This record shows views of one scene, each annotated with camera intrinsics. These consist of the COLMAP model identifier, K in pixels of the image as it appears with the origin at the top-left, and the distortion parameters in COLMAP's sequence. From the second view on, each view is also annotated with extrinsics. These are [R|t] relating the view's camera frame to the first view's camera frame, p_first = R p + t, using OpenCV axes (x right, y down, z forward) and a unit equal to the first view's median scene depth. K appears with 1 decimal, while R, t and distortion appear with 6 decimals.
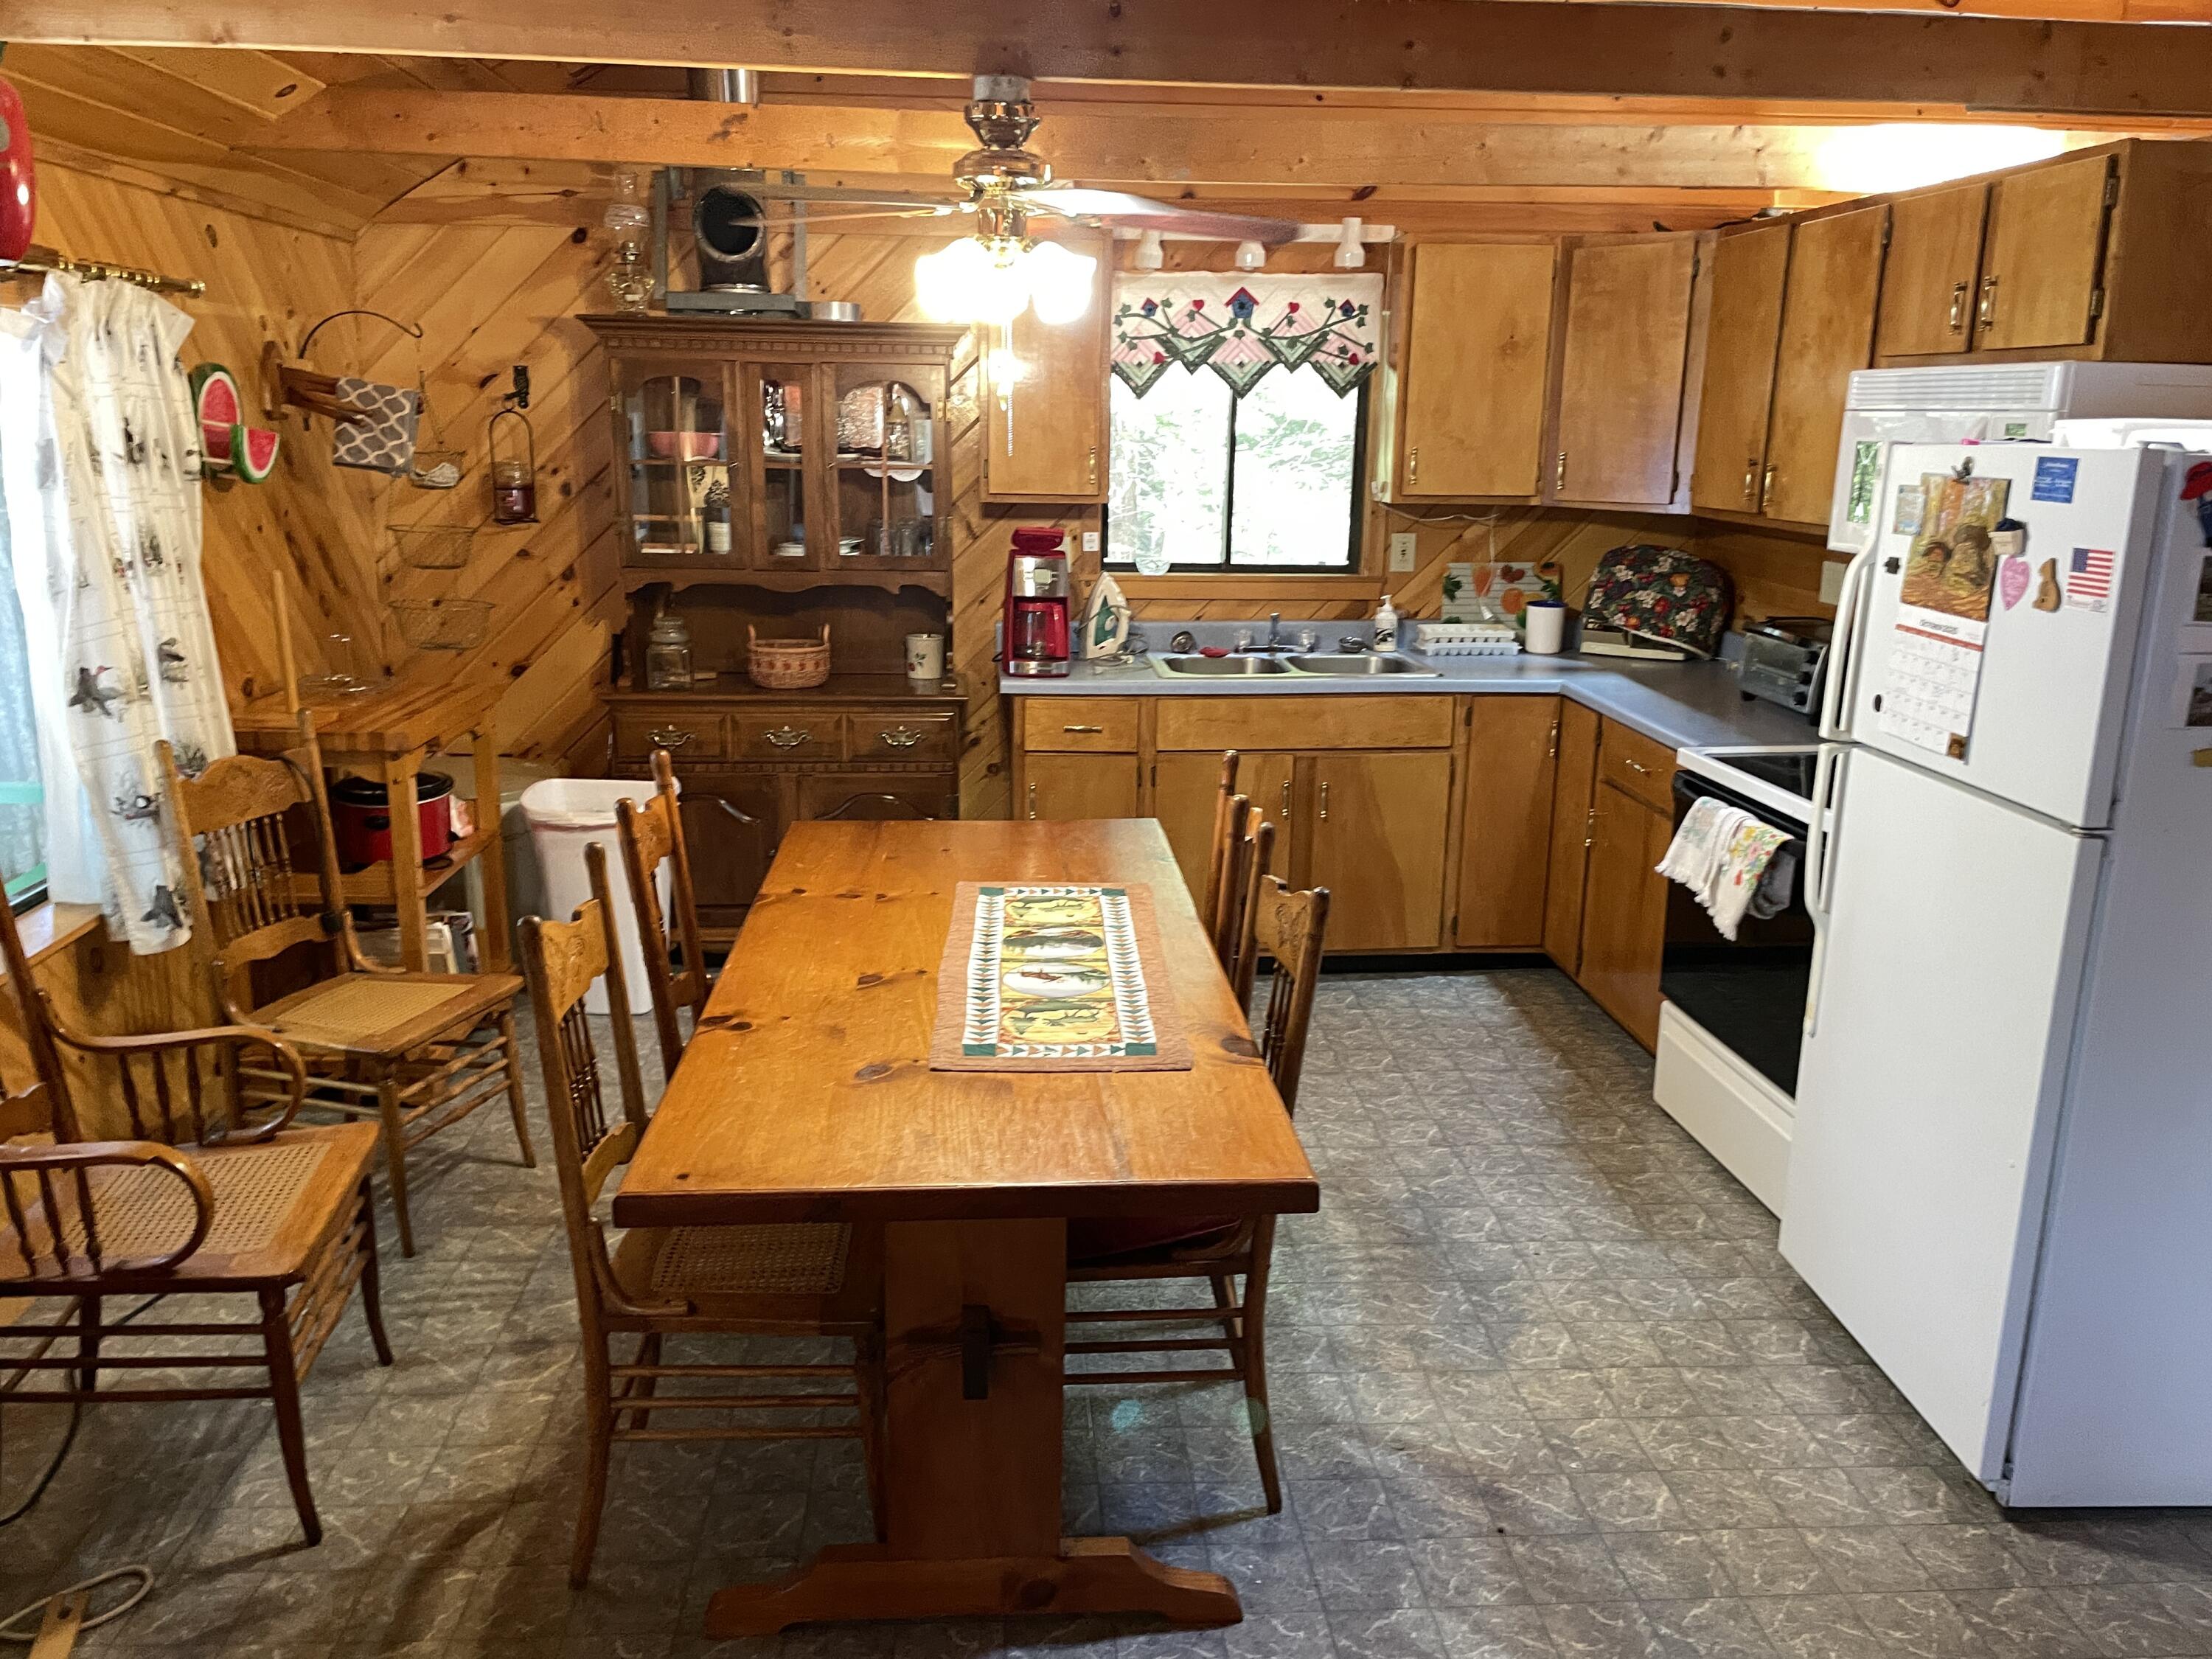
lens RADIAL K [[1712.5, 0, 1092.1], [0, 1712.5, 827.6], [0, 0, 1]] dist [0.080972, -0.107914]
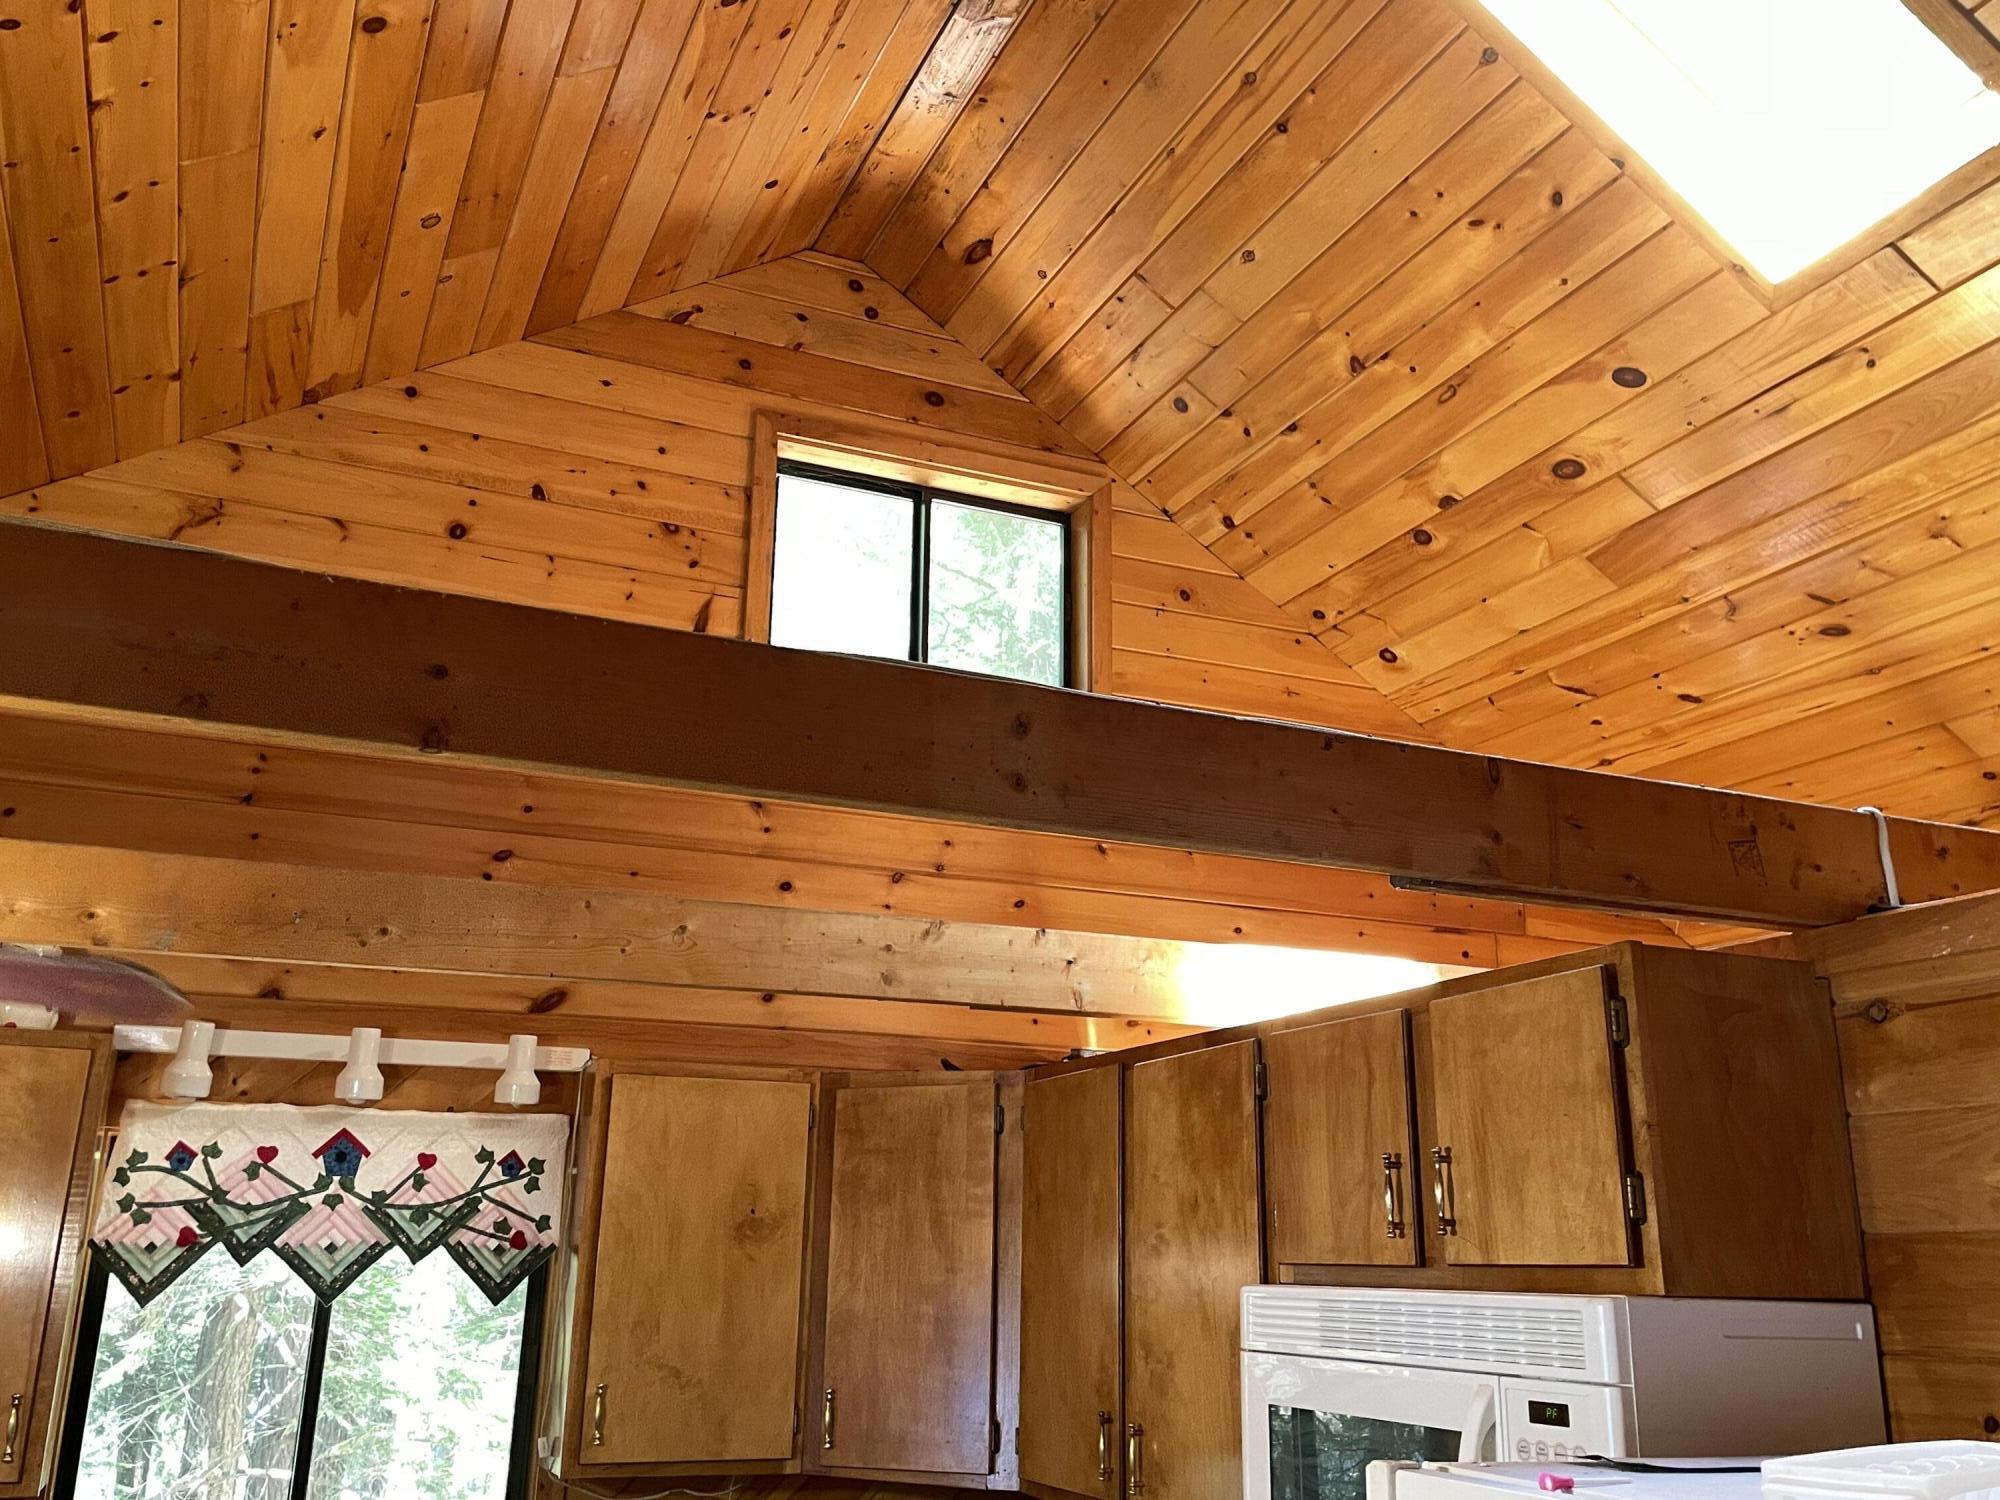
lens RADIAL K [[1783.3, 0, 999.1], [0, 1783.3, 729.5], [0, 0, 1]] dist [0.066616, -0.052463]
pose [[0.948328, 0.094824, 0.302790, 0.142752], [0.069833, 0.868522, -0.490707, -0.131618], [-0.309511, 0.486496, 0.817022, 0.415997]]
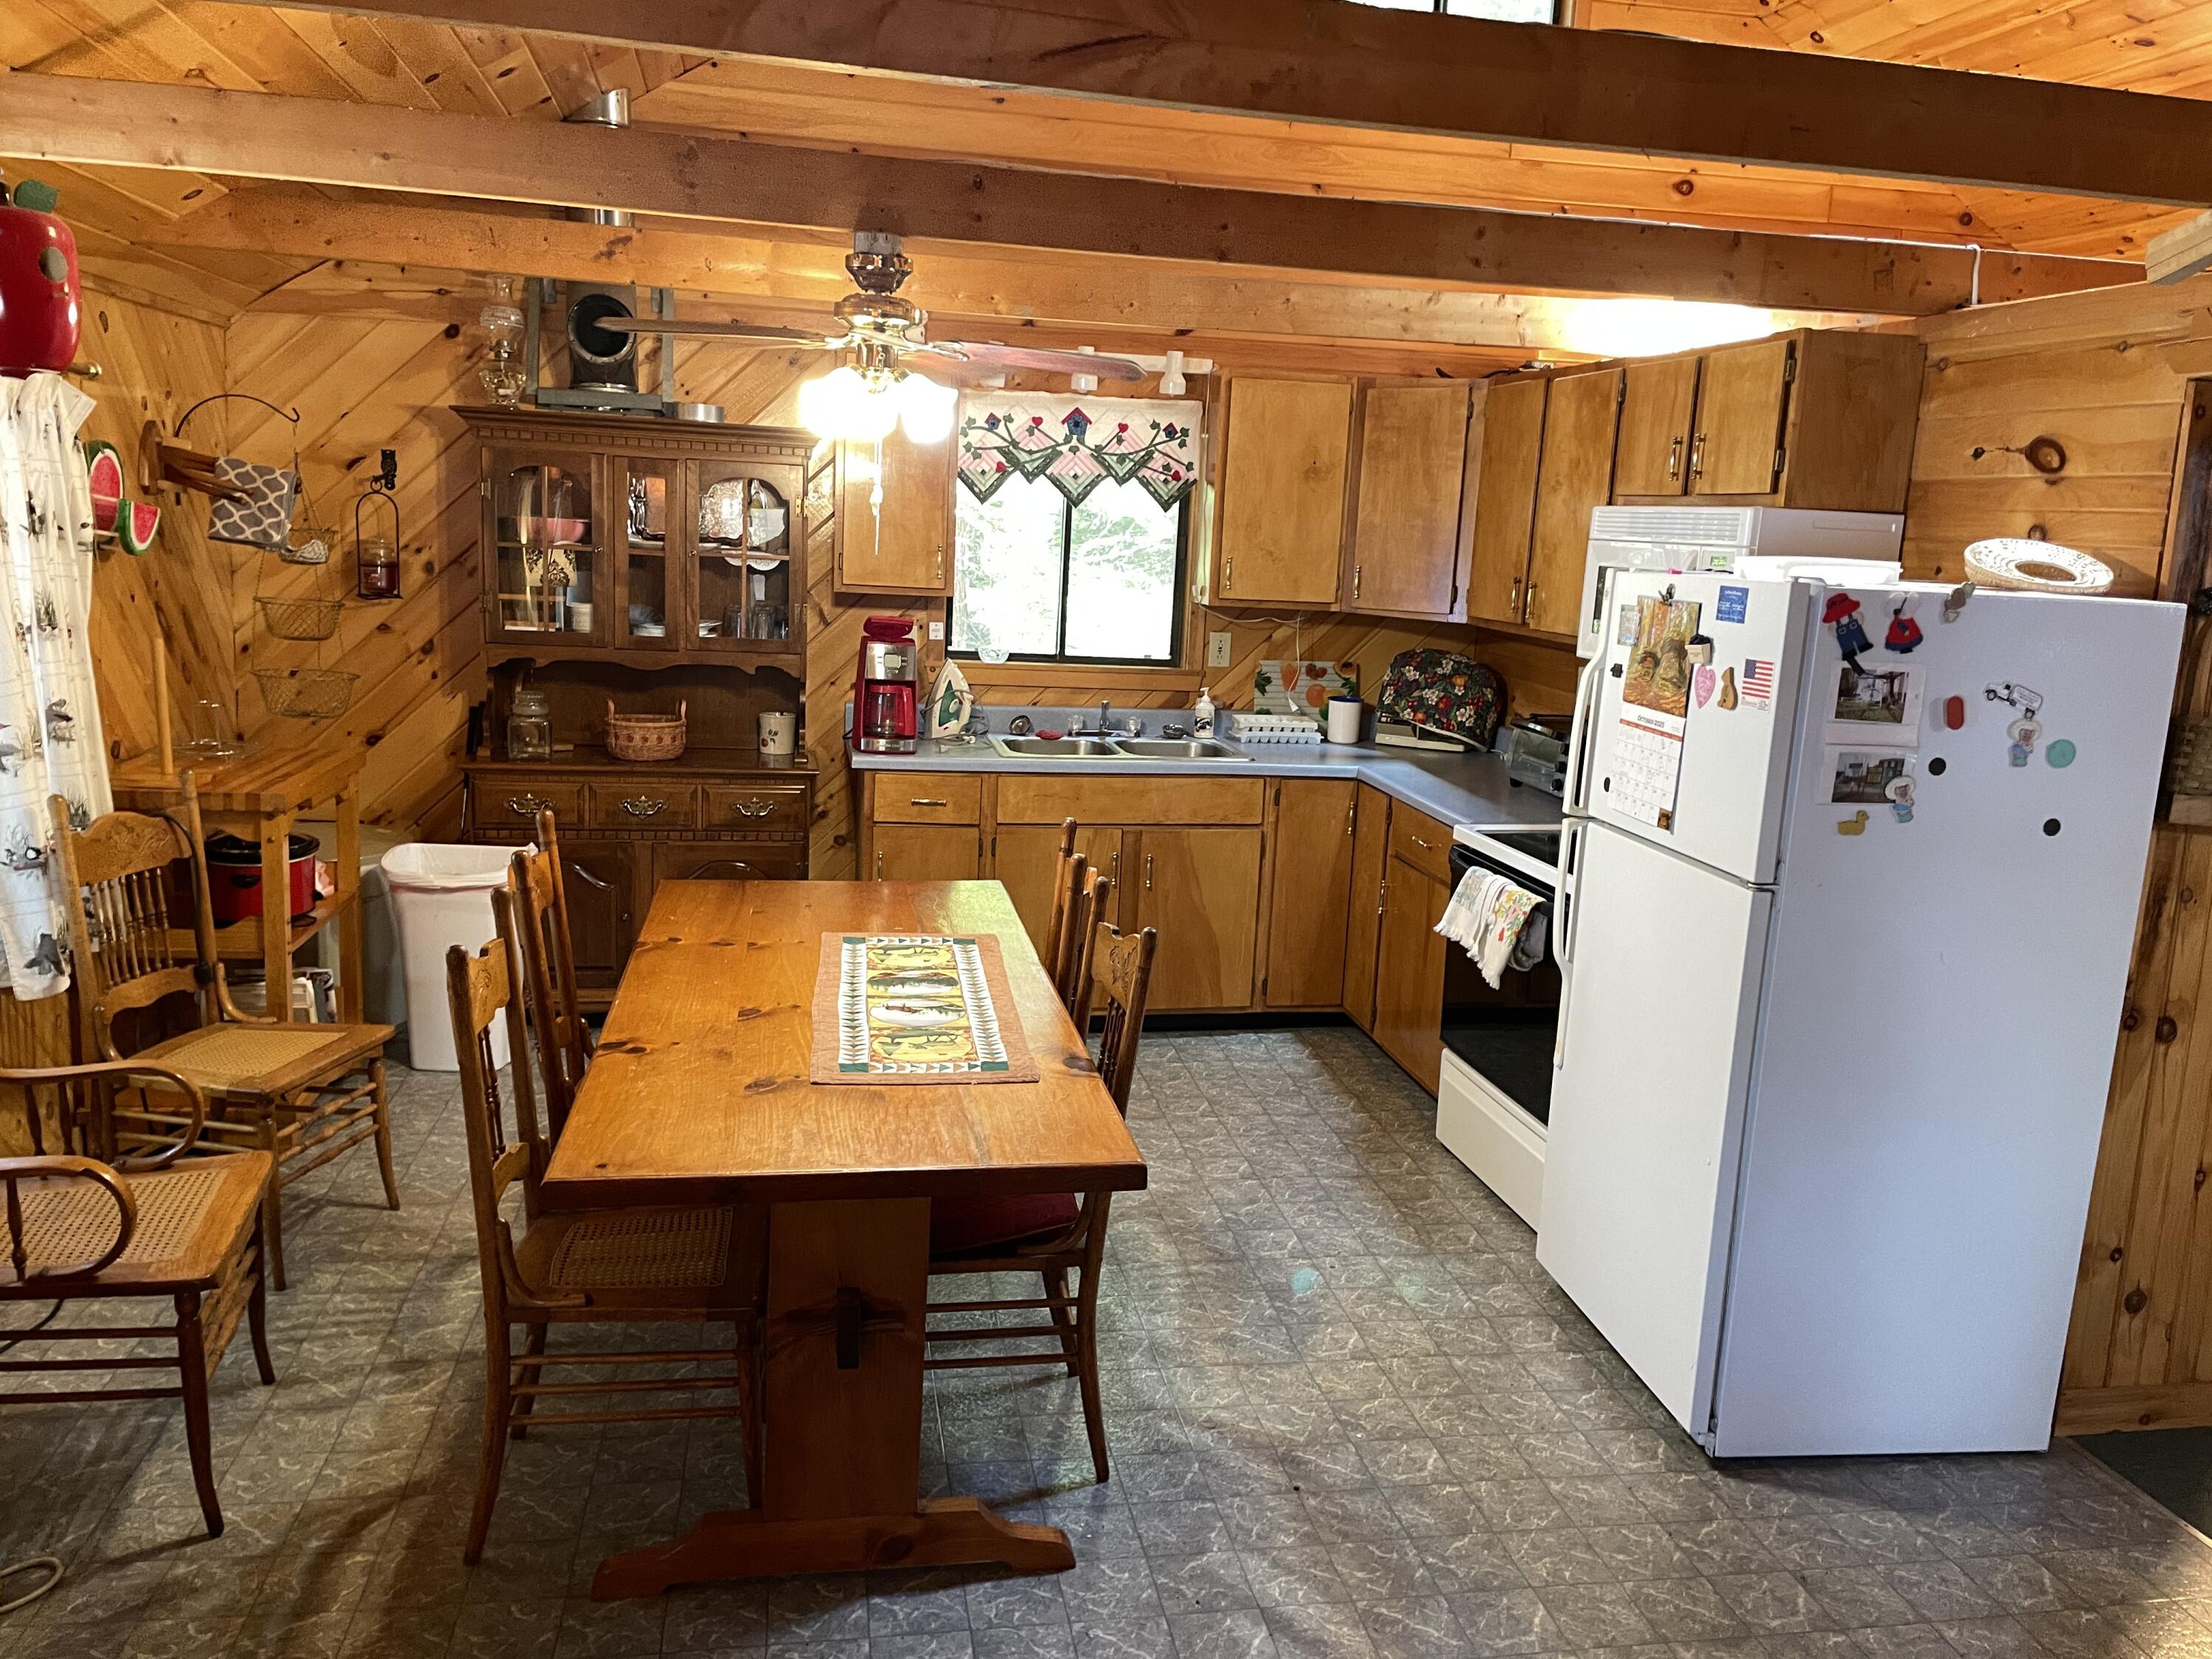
lens RADIAL K [[1712.5, 0, 1120.0], [0, 1712.5, 825.3], [0, 0, 1]] dist [0.080972, -0.107914]
pose [[0.992712, 0.013757, 0.119725, -0.019570], [-0.007272, 0.998491, -0.054432, 0.019909], [-0.120293, 0.053165, 0.991314, -0.116652]]
